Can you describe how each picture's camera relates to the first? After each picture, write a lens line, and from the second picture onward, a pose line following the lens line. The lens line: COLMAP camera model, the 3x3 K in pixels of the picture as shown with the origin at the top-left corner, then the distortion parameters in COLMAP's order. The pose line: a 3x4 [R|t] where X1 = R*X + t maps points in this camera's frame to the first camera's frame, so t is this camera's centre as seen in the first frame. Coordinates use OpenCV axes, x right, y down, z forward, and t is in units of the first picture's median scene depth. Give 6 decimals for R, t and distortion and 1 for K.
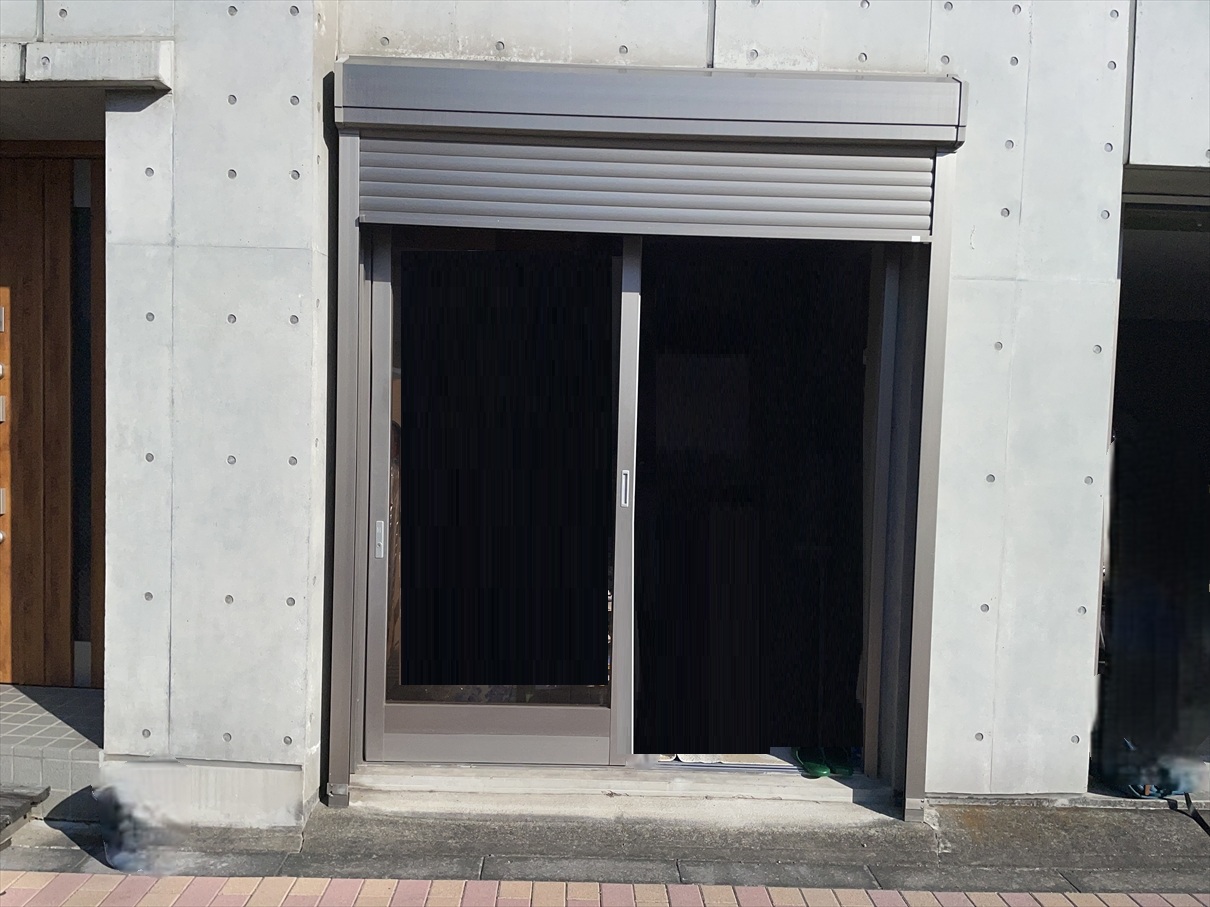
lens RADIAL K [[946.7, 0, 576.4], [0, 946.7, 455.9], [0, 0, 1]] dist [0.108221, -0.147558]
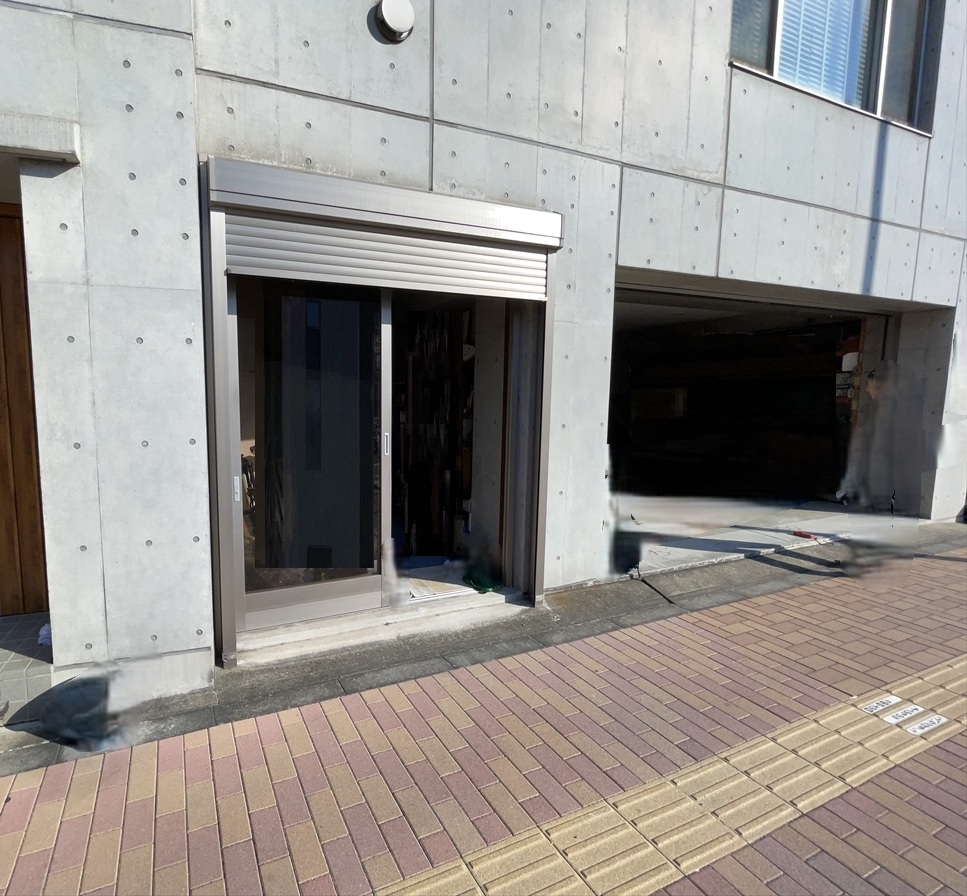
lens RADIAL K [[507.6, 0, 376.1], [0, 507.6, 442.5], [0, 0, 1]] dist [-0.001172, 0.000378]
pose [[0.933231, -0.065737, 0.353211, -0.301151], [0.045938, 0.996882, 0.064157, -0.028585], [-0.356327, -0.043647, 0.933341, 0.194758]]
